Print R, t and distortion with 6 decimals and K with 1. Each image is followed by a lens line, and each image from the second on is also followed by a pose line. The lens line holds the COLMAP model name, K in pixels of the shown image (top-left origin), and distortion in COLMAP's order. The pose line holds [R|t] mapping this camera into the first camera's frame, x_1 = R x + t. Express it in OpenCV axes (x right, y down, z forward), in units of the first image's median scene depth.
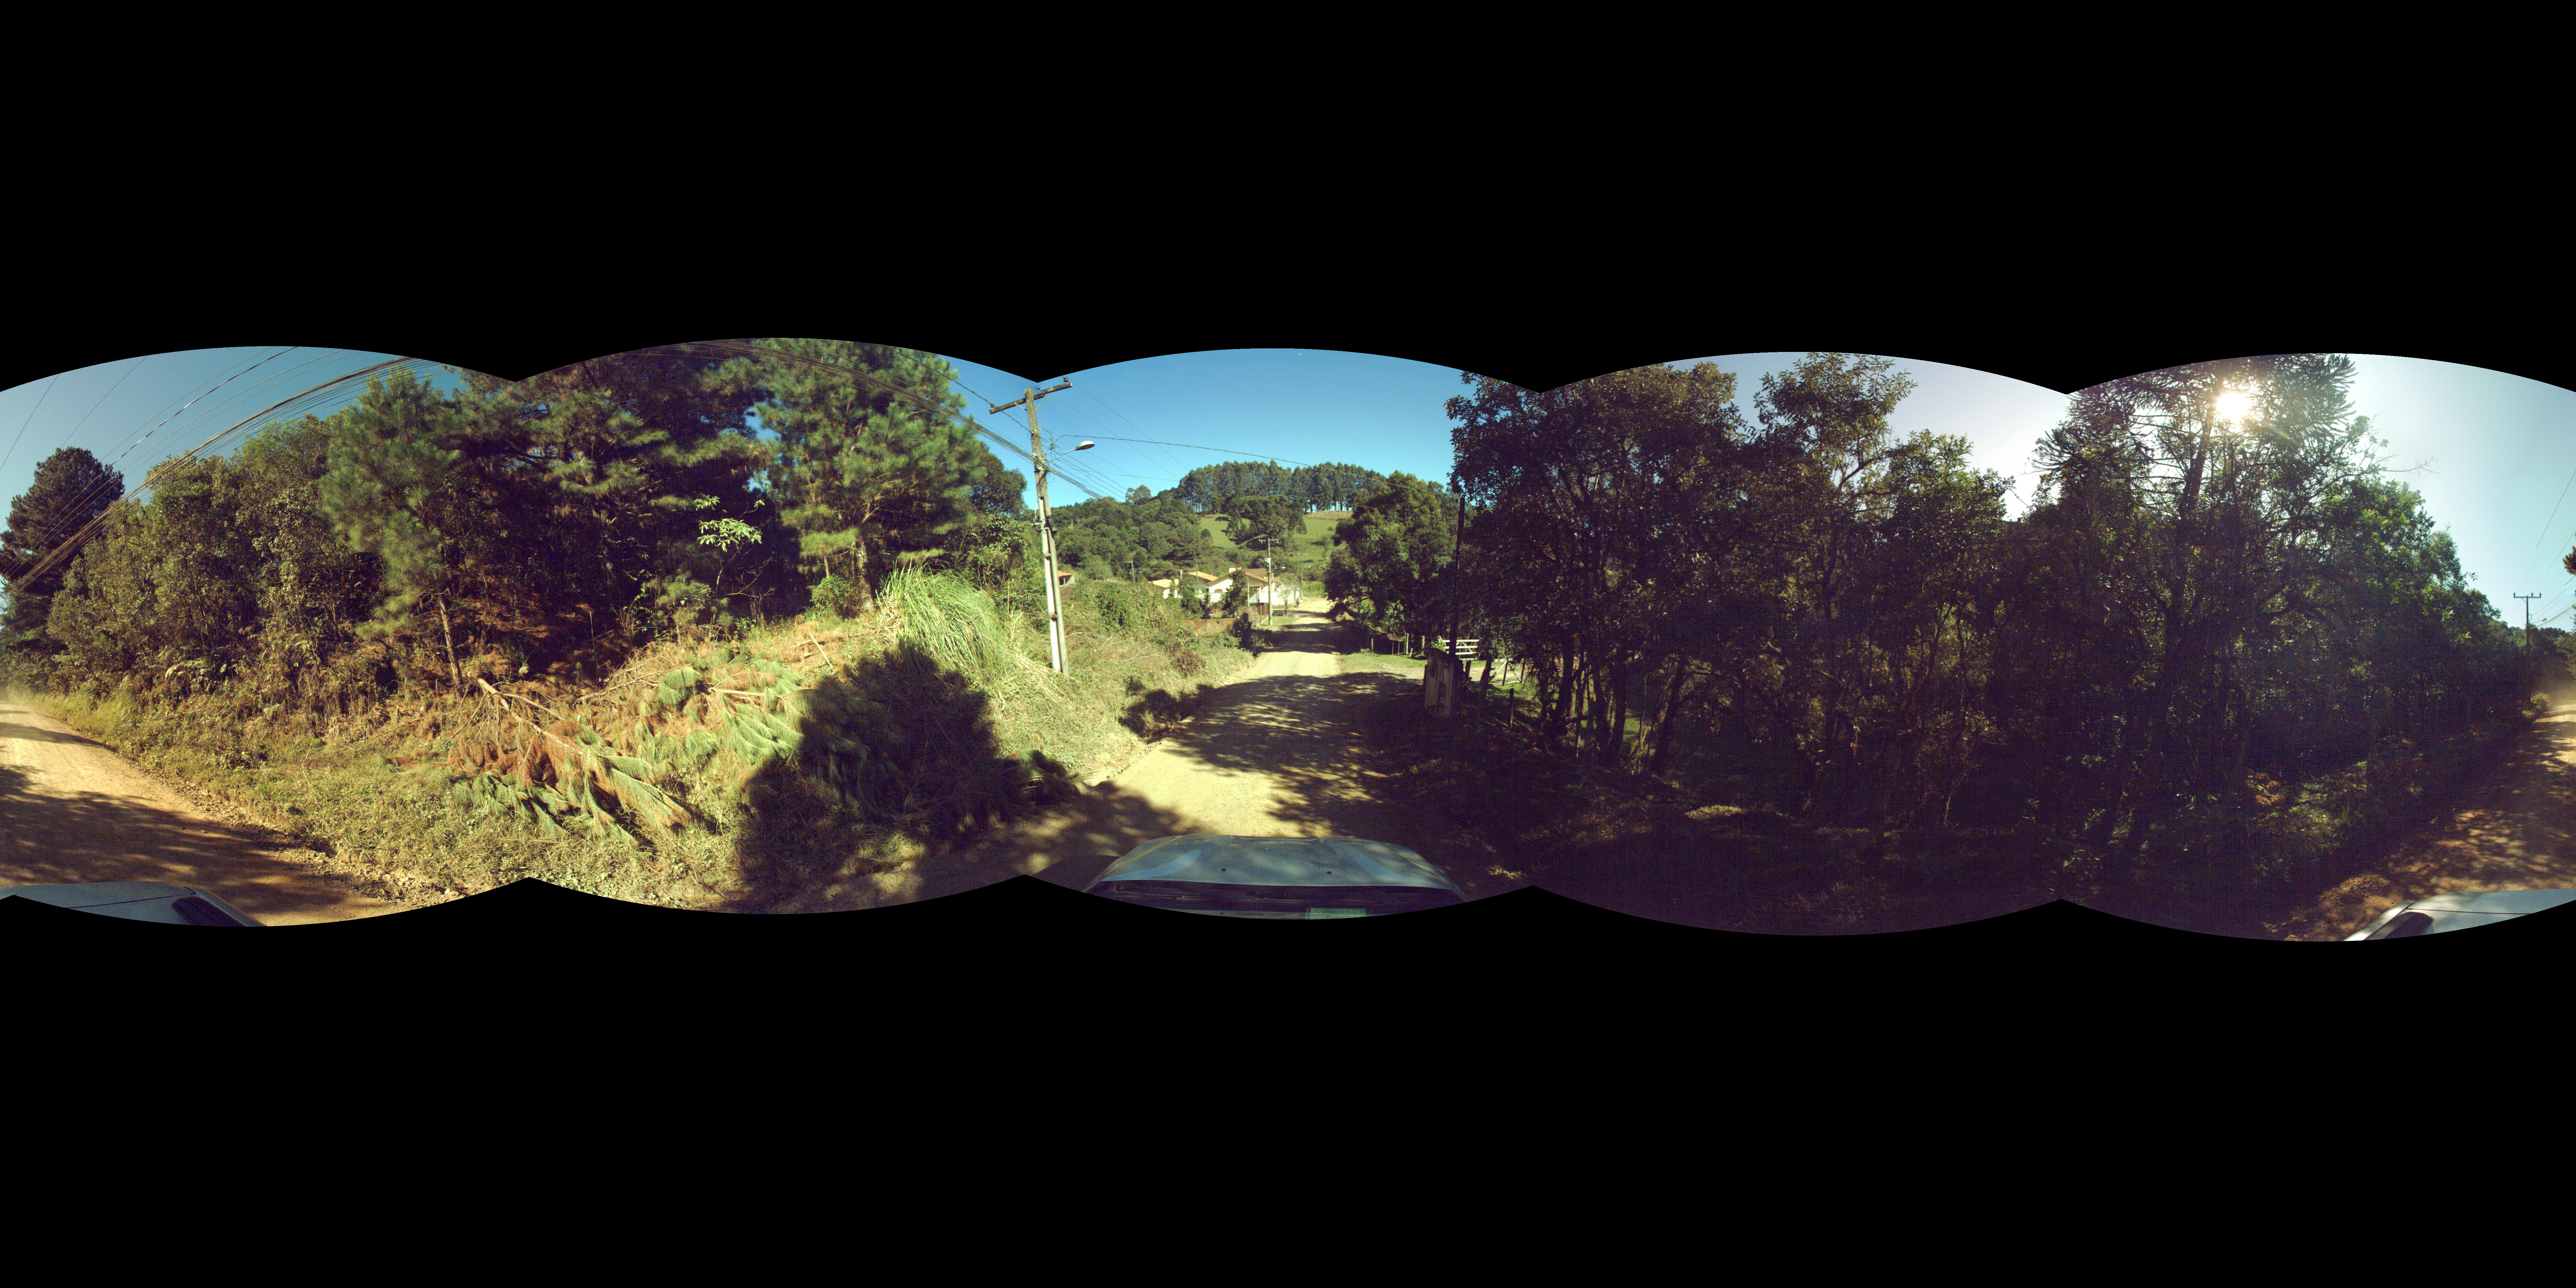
lens RADIAL K [[6032.0, 0, 1288.0], [0, 6032.0, 644.0], [0, 0, 1]] dist [0.007745, 0.051820]
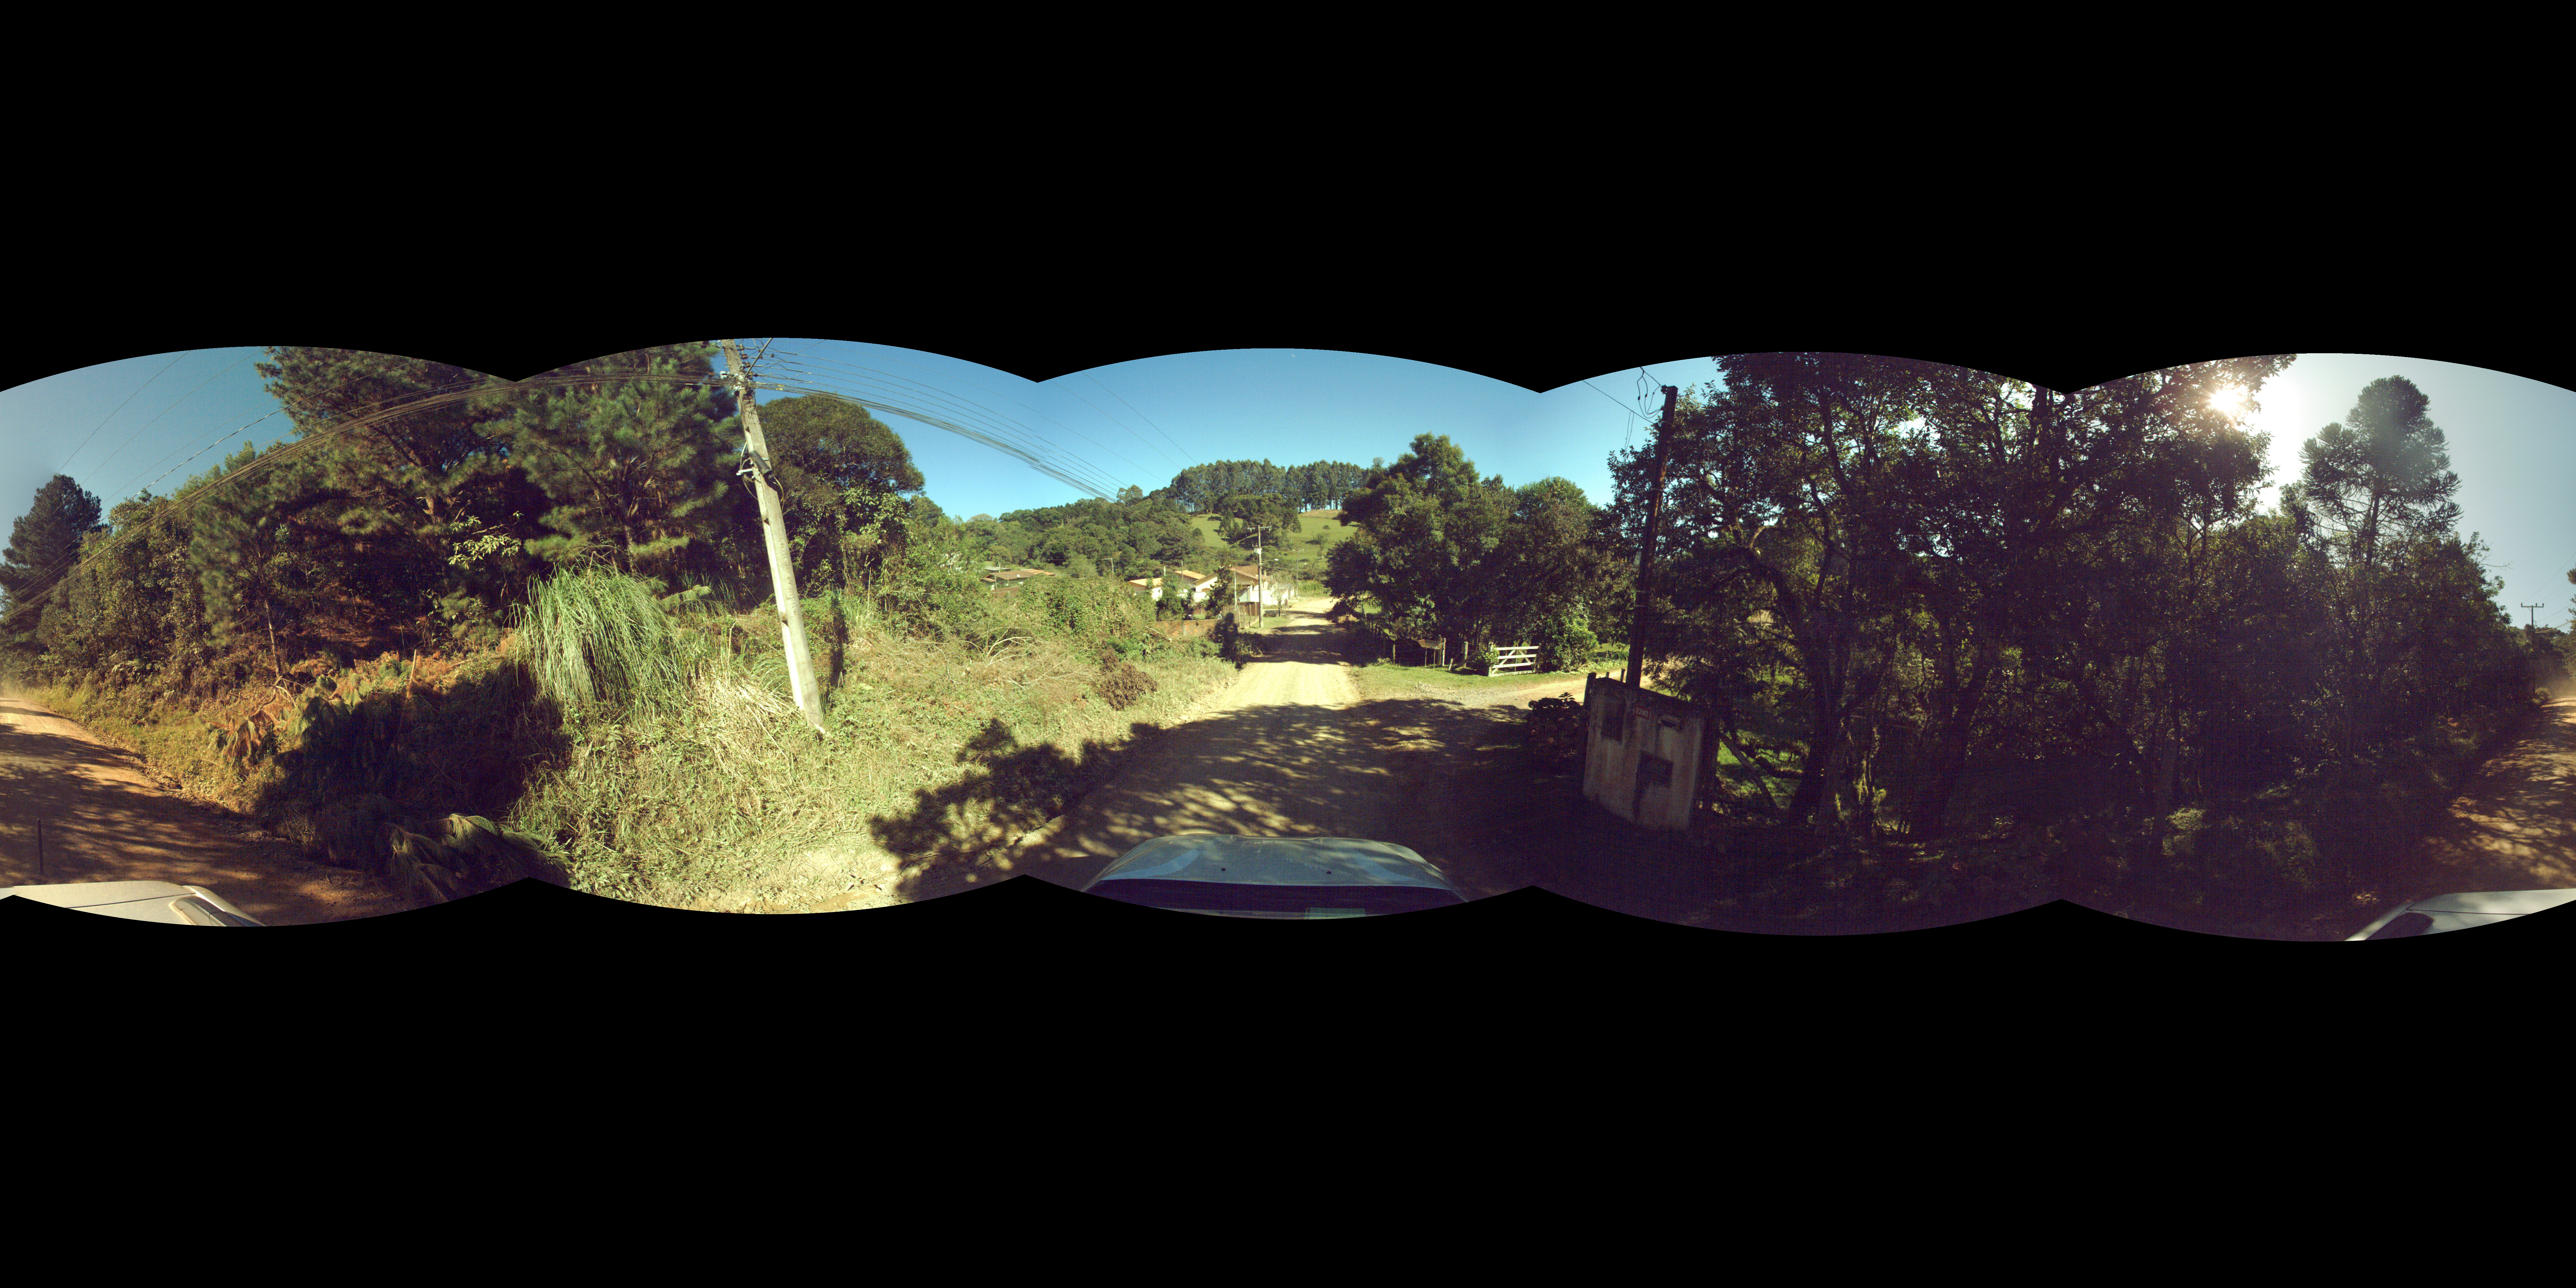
lens RADIAL K [[5183.8, 0, 1288.0], [0, 5183.8, 644.0], [0, 0, 1]] dist [-0.002107, -0.006093]
pose [[0.999997, -0.002186, 0.001023, 0.000048], [0.002186, 0.999998, 0.000047, -0.000557], [-0.001023, -0.000045, 0.999999, 0.184343]]
